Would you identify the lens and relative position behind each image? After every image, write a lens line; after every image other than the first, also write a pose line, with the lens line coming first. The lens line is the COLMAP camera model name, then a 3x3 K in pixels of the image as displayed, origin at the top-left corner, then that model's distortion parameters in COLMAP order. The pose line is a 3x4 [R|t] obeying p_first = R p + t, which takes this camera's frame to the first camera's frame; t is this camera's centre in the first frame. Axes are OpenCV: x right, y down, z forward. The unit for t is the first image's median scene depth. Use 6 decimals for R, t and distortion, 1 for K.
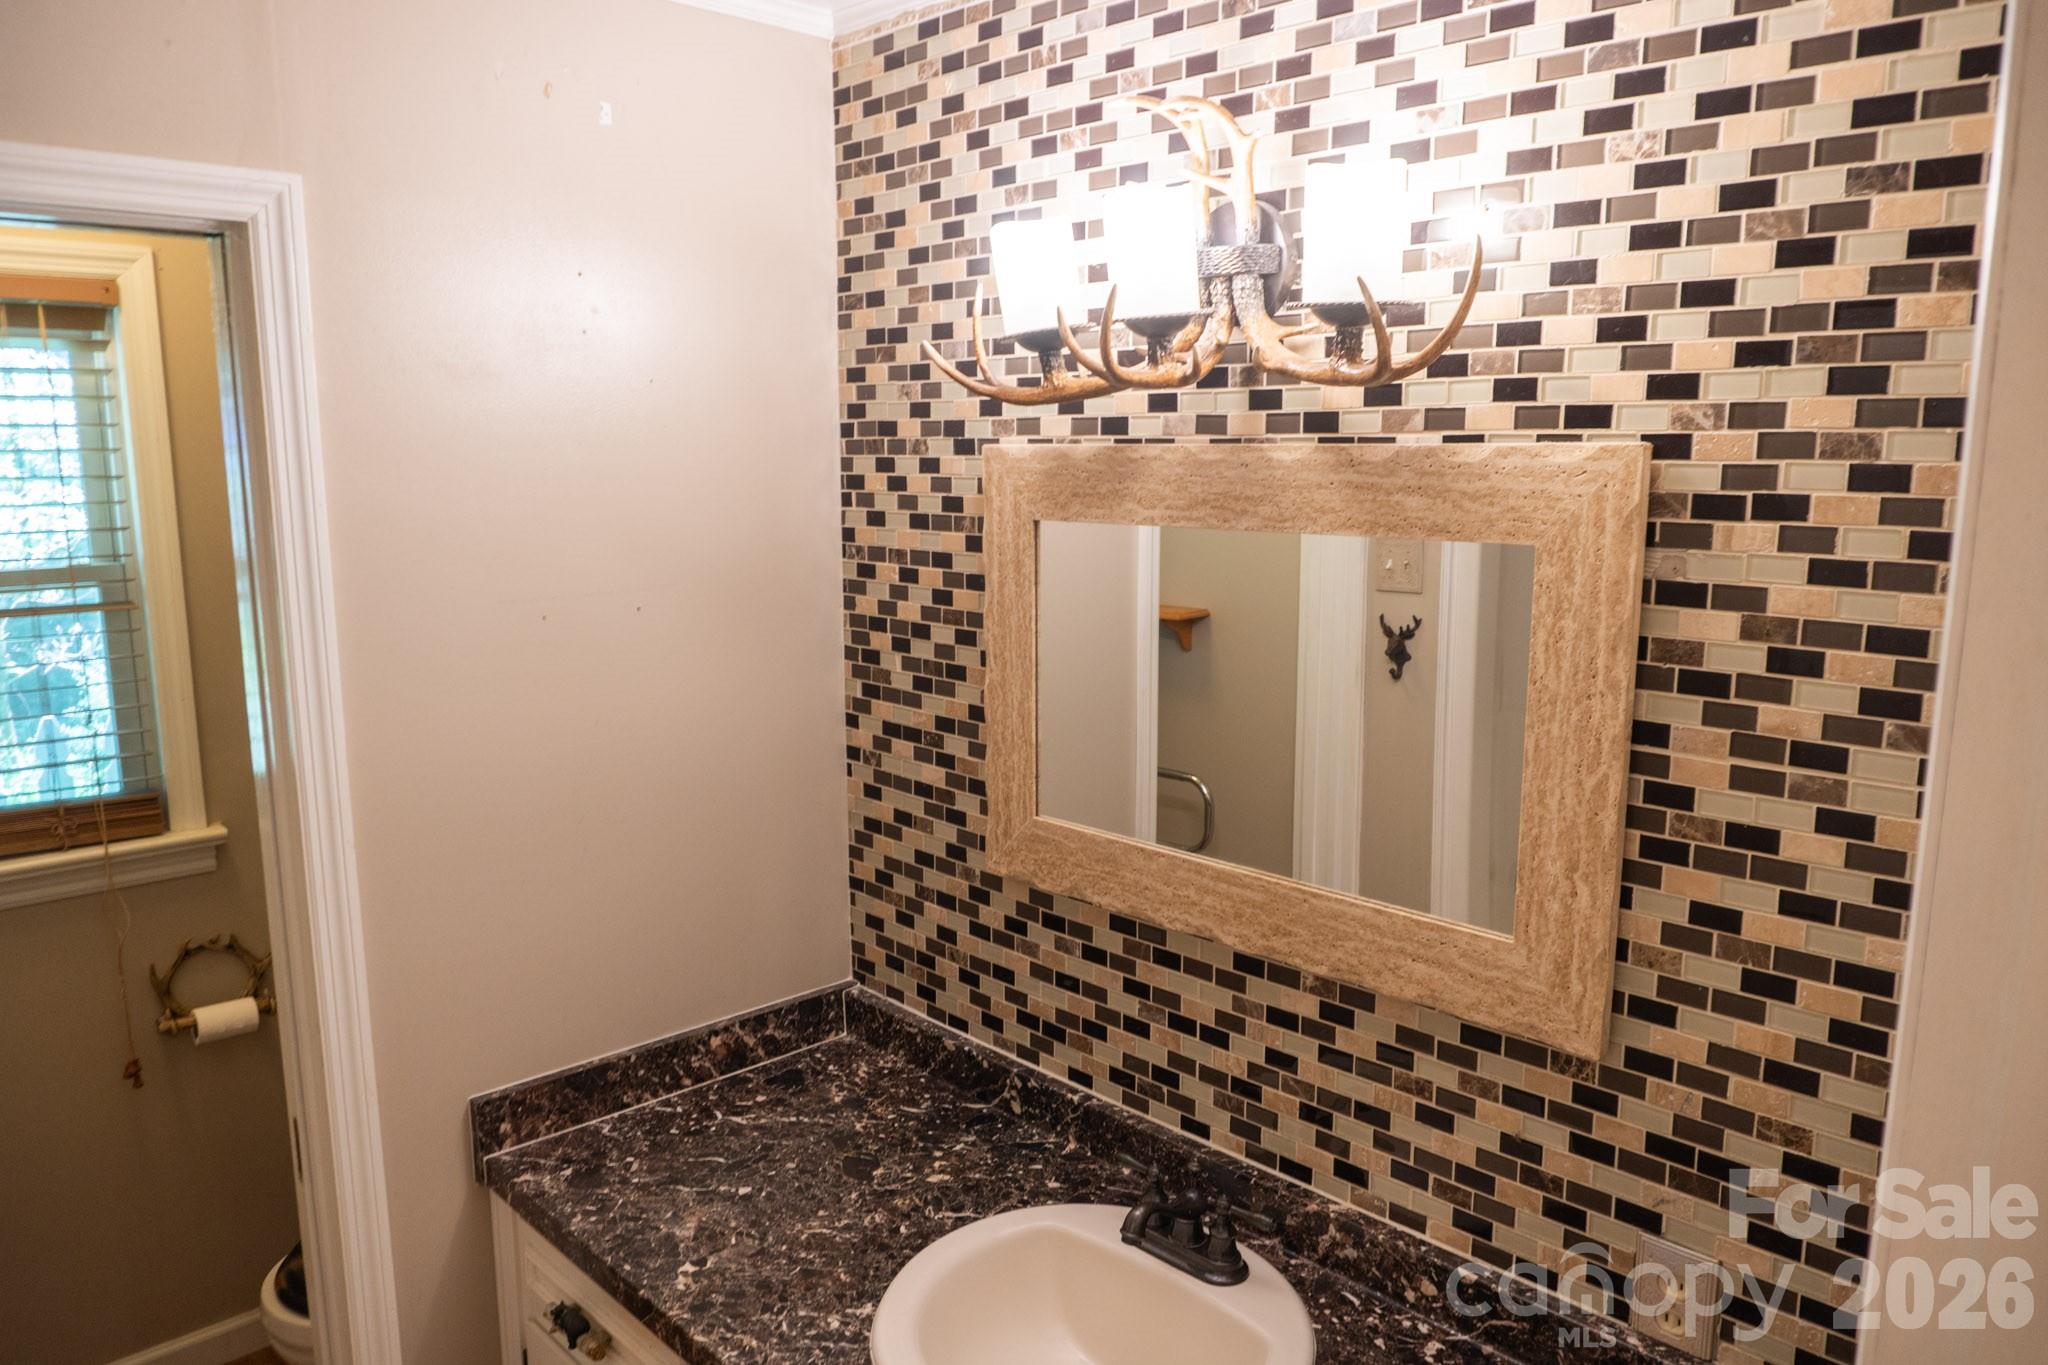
lens RADIAL K [[1353.9, 0, 1015.9], [0, 1353.9, 679.1], [0, 0, 1]] dist [-0.024840, 0.004214]
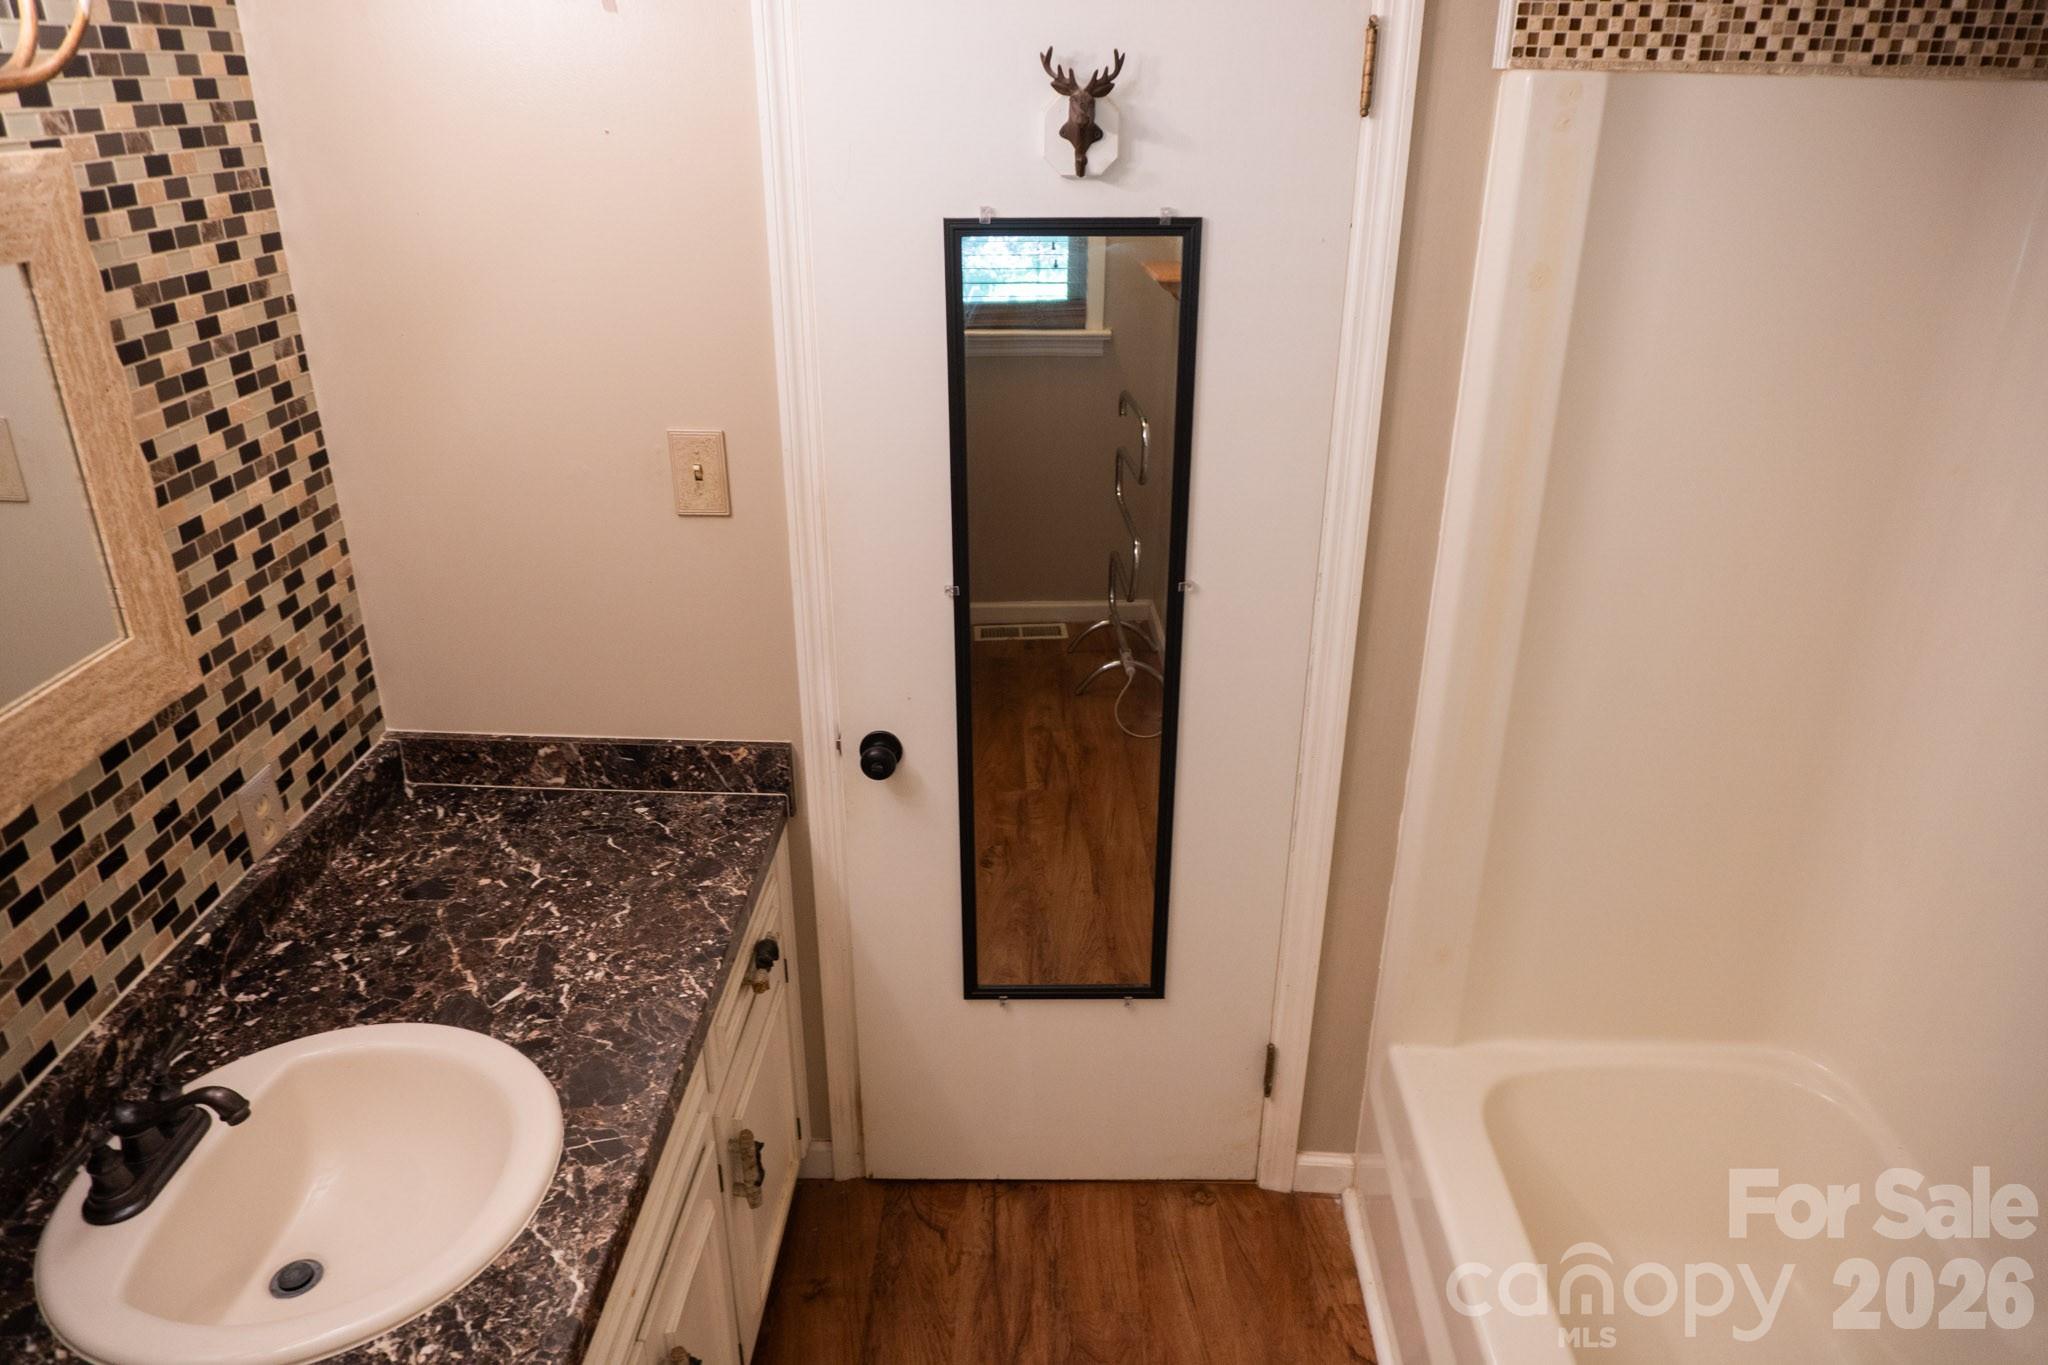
lens RADIAL K [[1353.9, 0, 1024.4], [0, 1353.9, 674.5], [0, 0, 1]] dist [-0.024840, 0.004214]
pose [[-0.688963, -0.306489, 0.656806, -0.957046], [0.109222, 0.851943, 0.512117, -0.287858], [-0.716519, 0.424567, -0.553482, 1.245117]]
